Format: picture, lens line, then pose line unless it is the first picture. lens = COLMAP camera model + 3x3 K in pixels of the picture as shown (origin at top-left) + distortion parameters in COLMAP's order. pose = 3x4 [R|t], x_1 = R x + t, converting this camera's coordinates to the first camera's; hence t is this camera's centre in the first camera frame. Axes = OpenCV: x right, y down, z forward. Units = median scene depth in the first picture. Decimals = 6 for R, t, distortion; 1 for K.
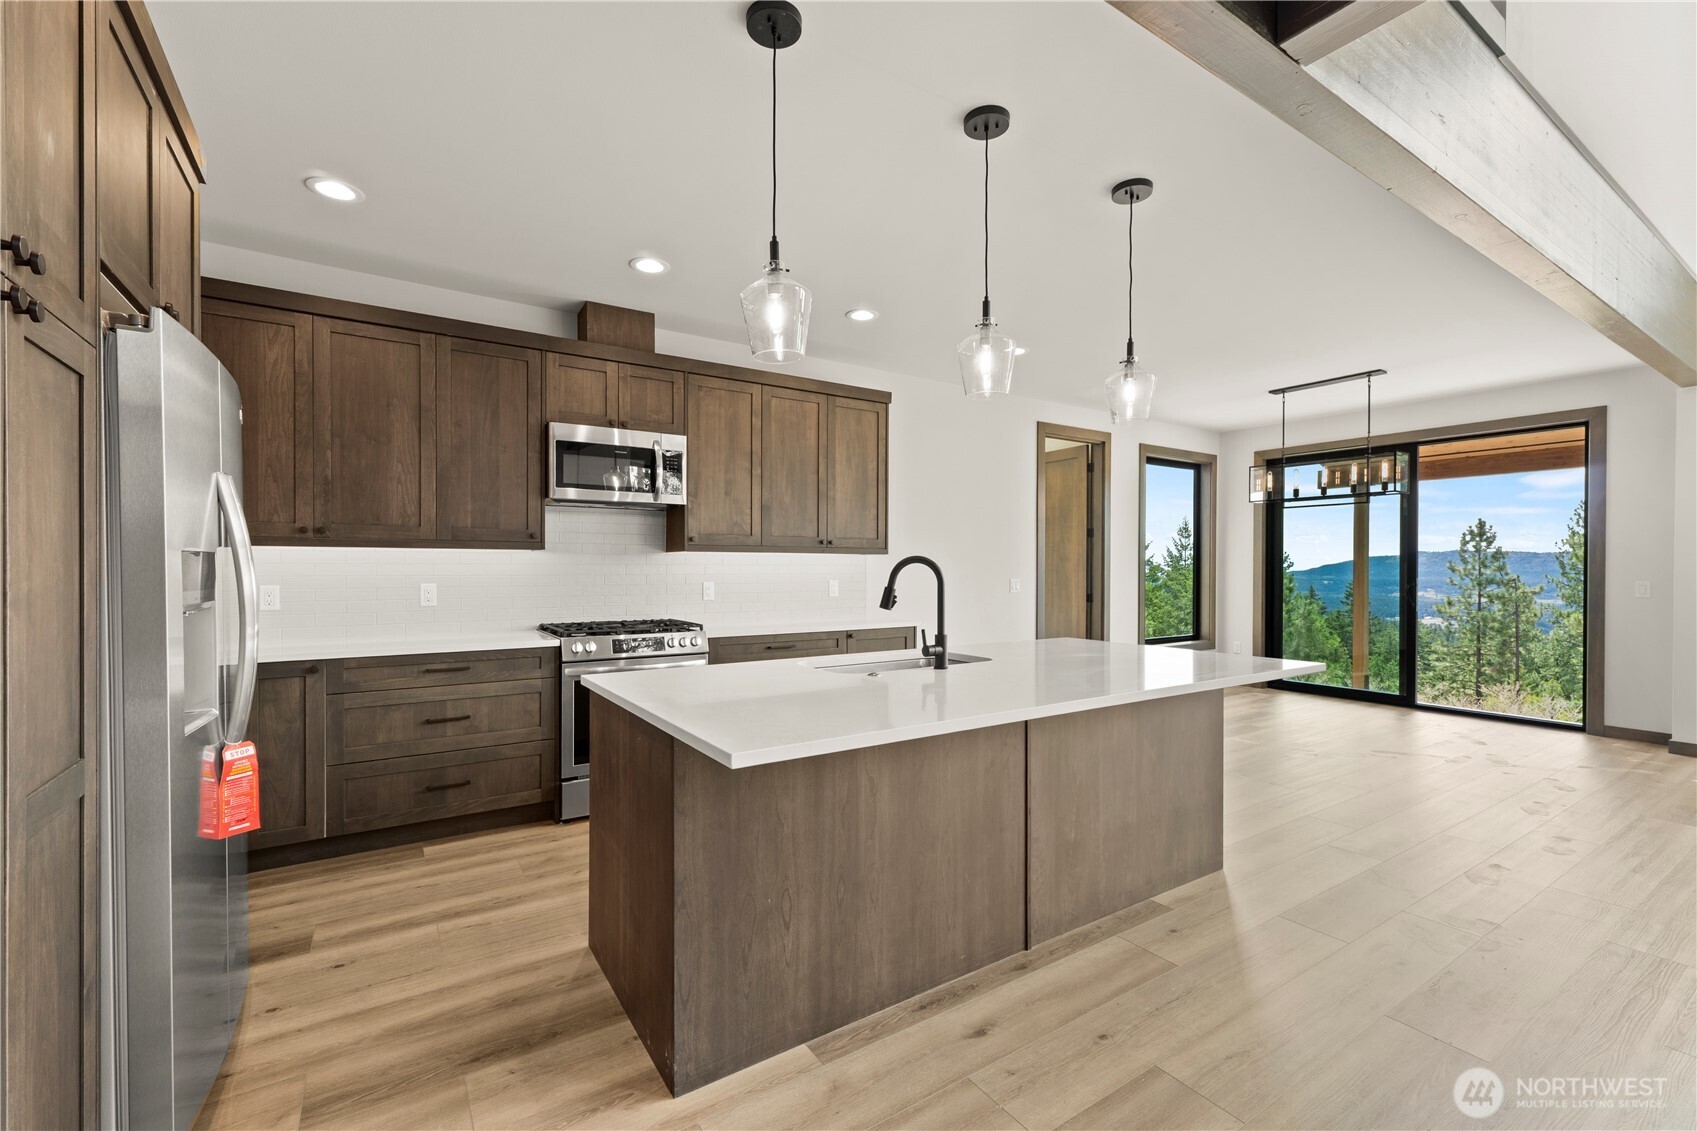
lens RADIAL K [[723.1, 0, 848.5], [0, 723.1, 565.5], [0, 0, 1]] dist [0.002939, 0.000422]
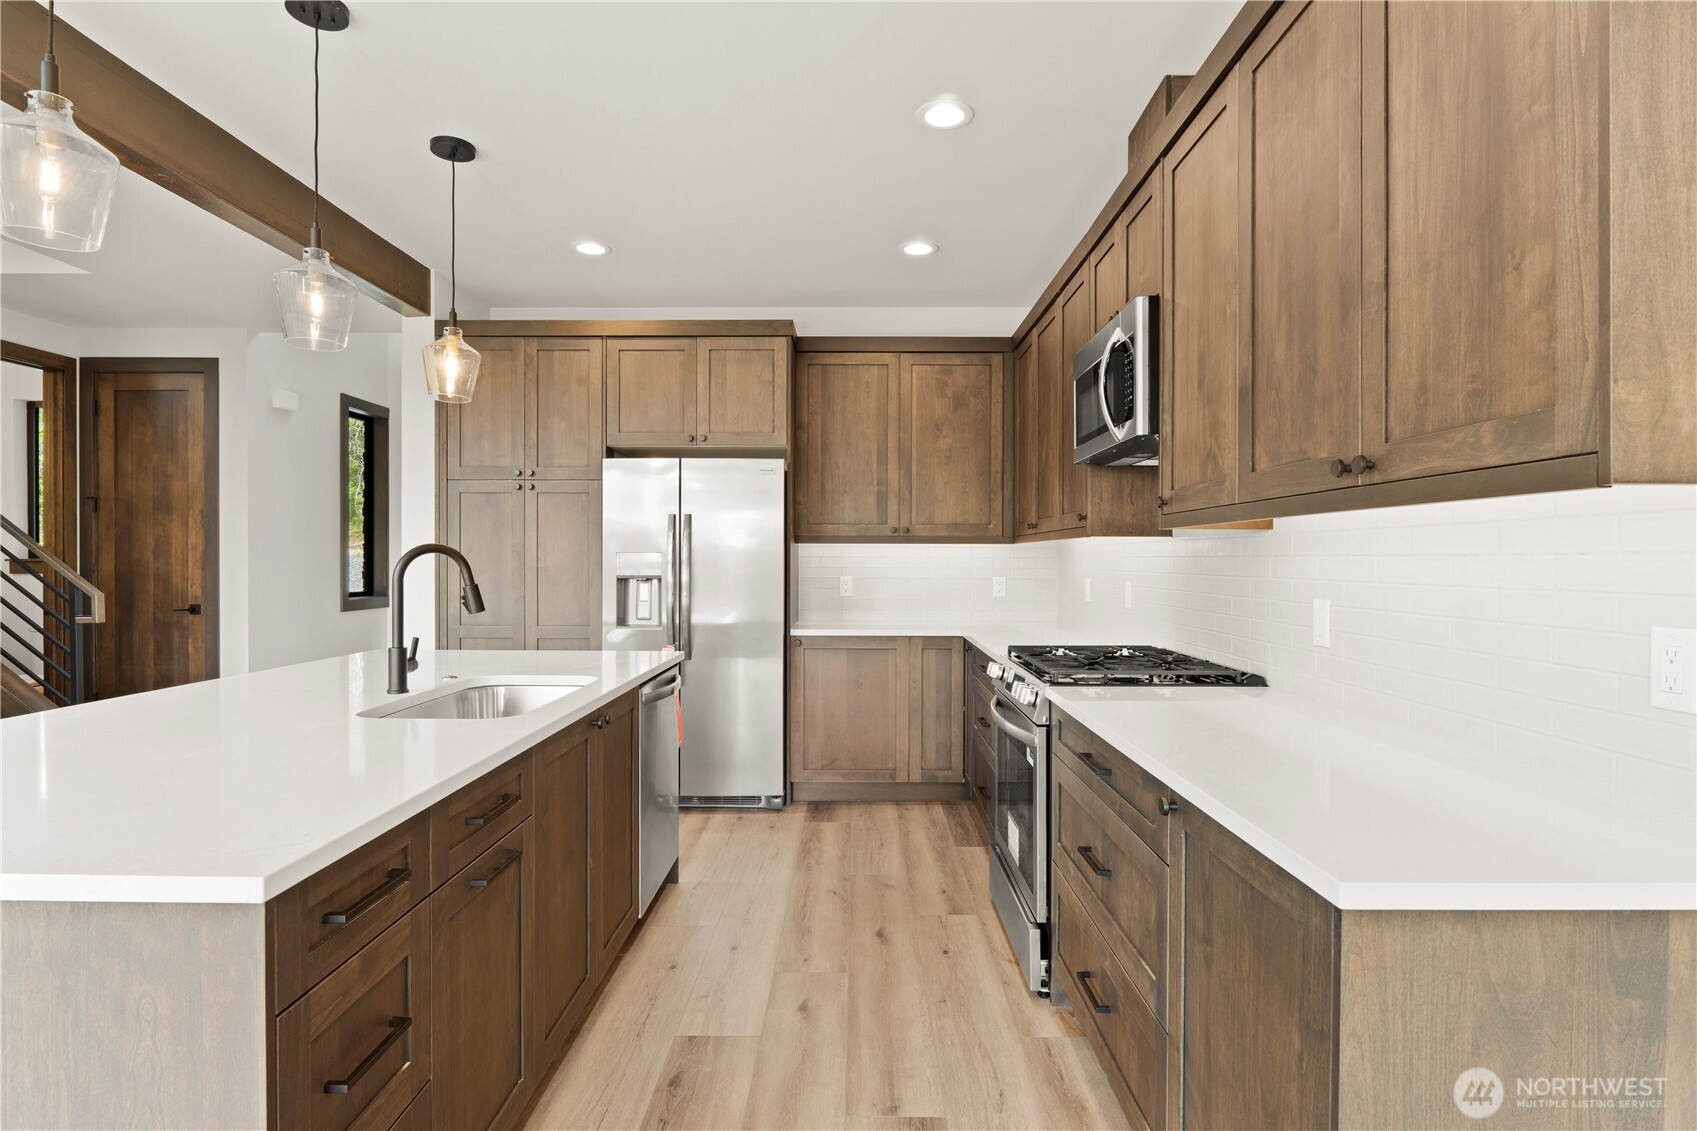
lens RADIAL K [[878.5, 0, 848.5], [0, 878.5, 565.5], [0, 0, 1]] dist [-0.000500, -0.000012]
pose [[-0.560672, 0.003896, -0.828029, 0.559661], [-0.003662, 0.999967, 0.007185, 0.000533], [0.828030, 0.007060, -0.560640, 1.702634]]
